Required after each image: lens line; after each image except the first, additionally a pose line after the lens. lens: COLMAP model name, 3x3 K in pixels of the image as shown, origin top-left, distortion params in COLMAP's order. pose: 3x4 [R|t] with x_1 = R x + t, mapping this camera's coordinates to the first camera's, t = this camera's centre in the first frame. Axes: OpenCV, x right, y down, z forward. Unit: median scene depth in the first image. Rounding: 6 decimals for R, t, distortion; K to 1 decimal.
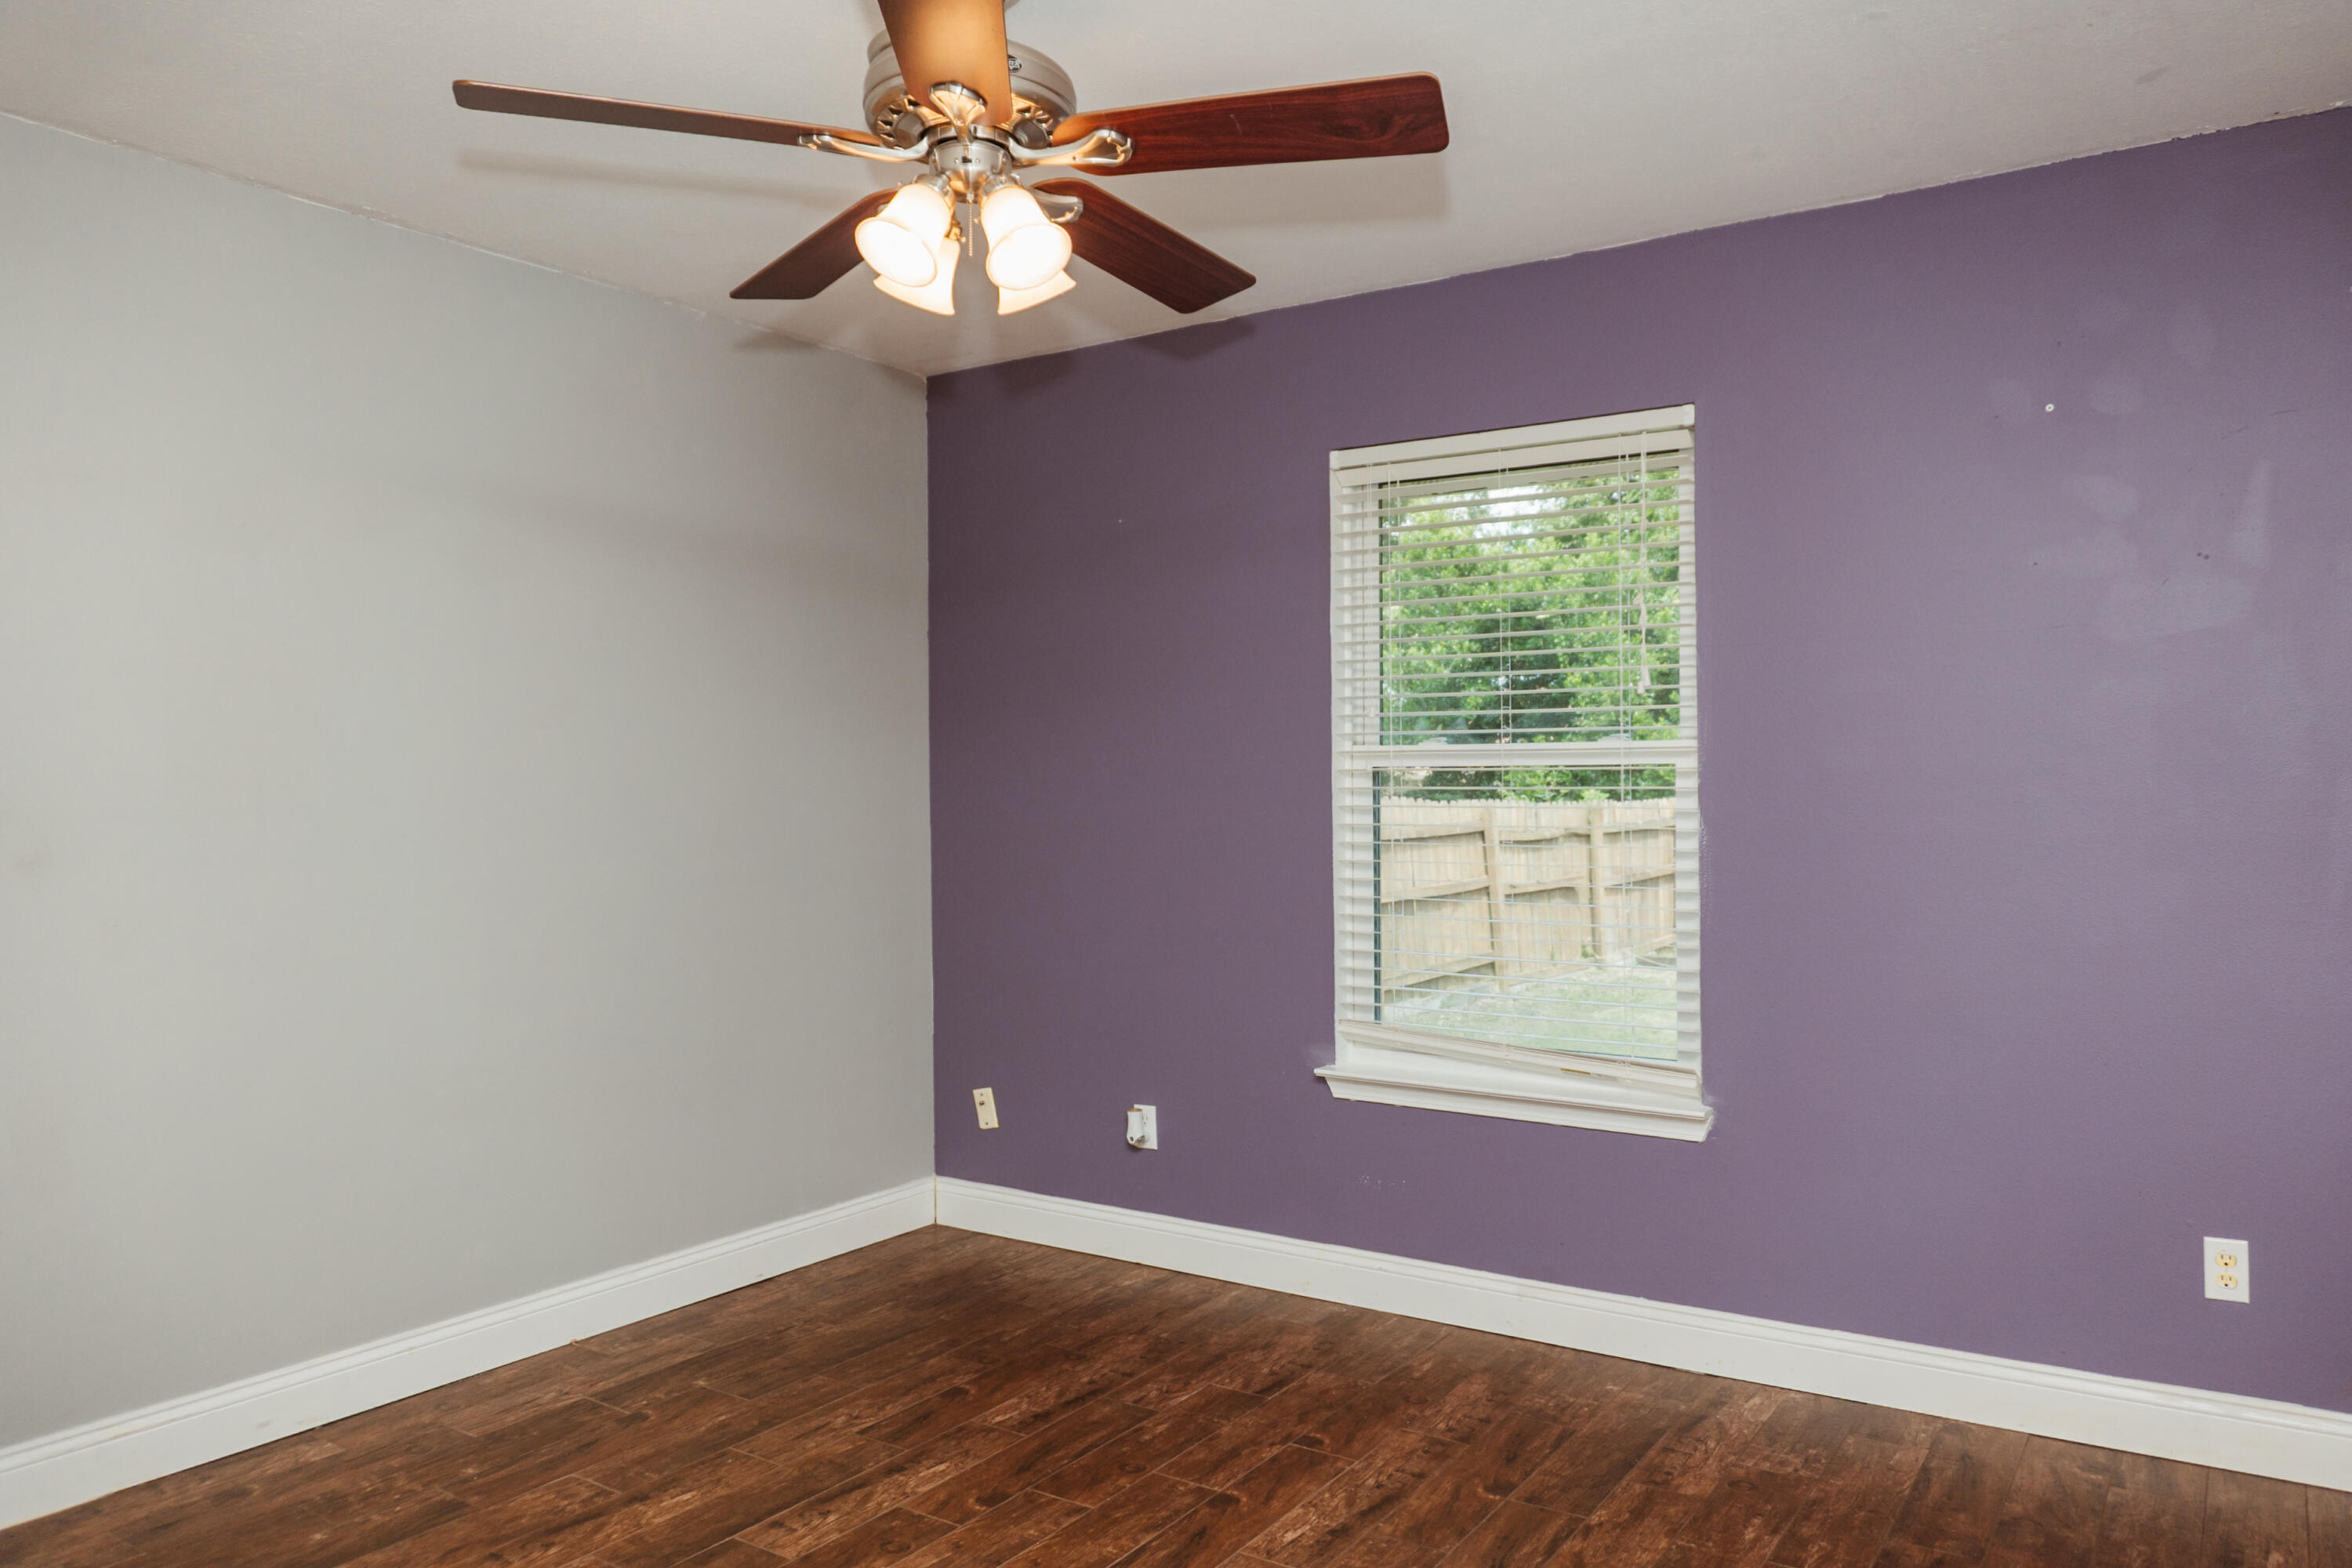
lens RADIAL K [[1578.3, 0, 1178.1], [0, 1578.3, 786.3], [0, 0, 1]] dist [-0.058091, 0.007280]
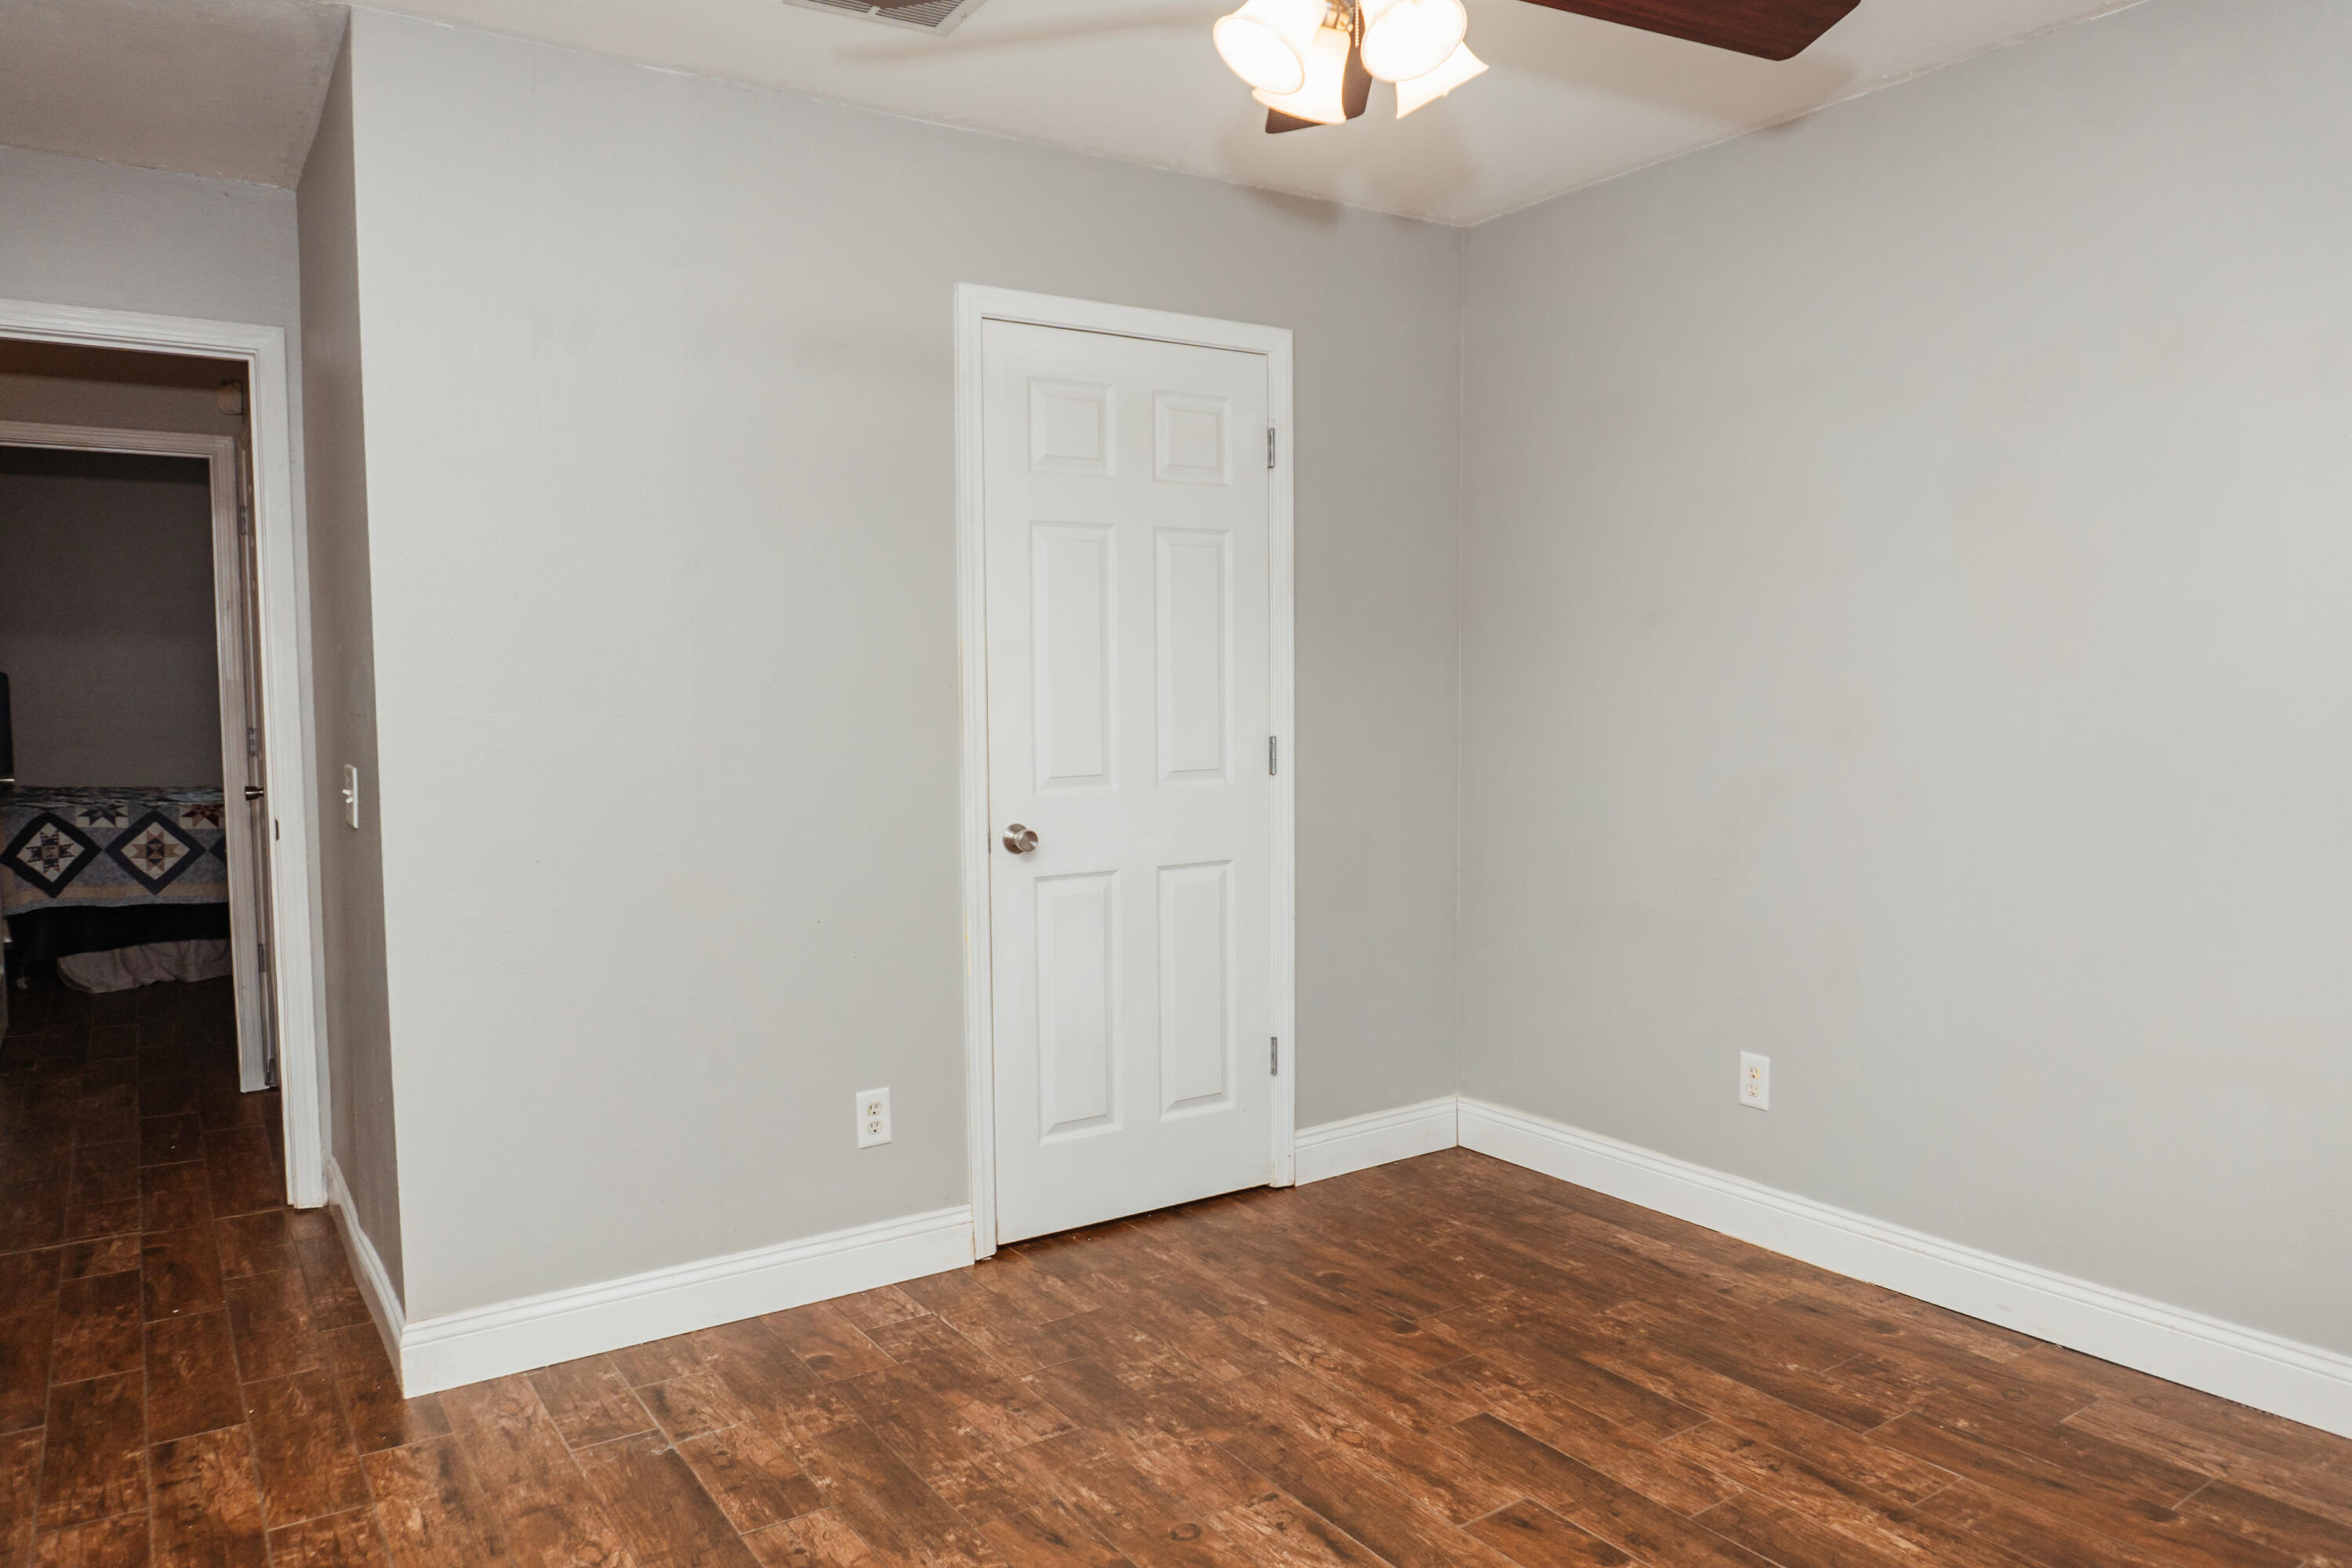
lens RADIAL K [[1578.3, 0, 1178.1], [0, 1578.3, 783.4], [0, 0, 1]] dist [-0.058091, 0.007280]
pose [[-0.379440, 0.071314, -0.922464, 0.515399], [0.012767, 0.997334, 0.071851, 0.005083], [0.925128, 0.015486, -0.379339, 0.926267]]
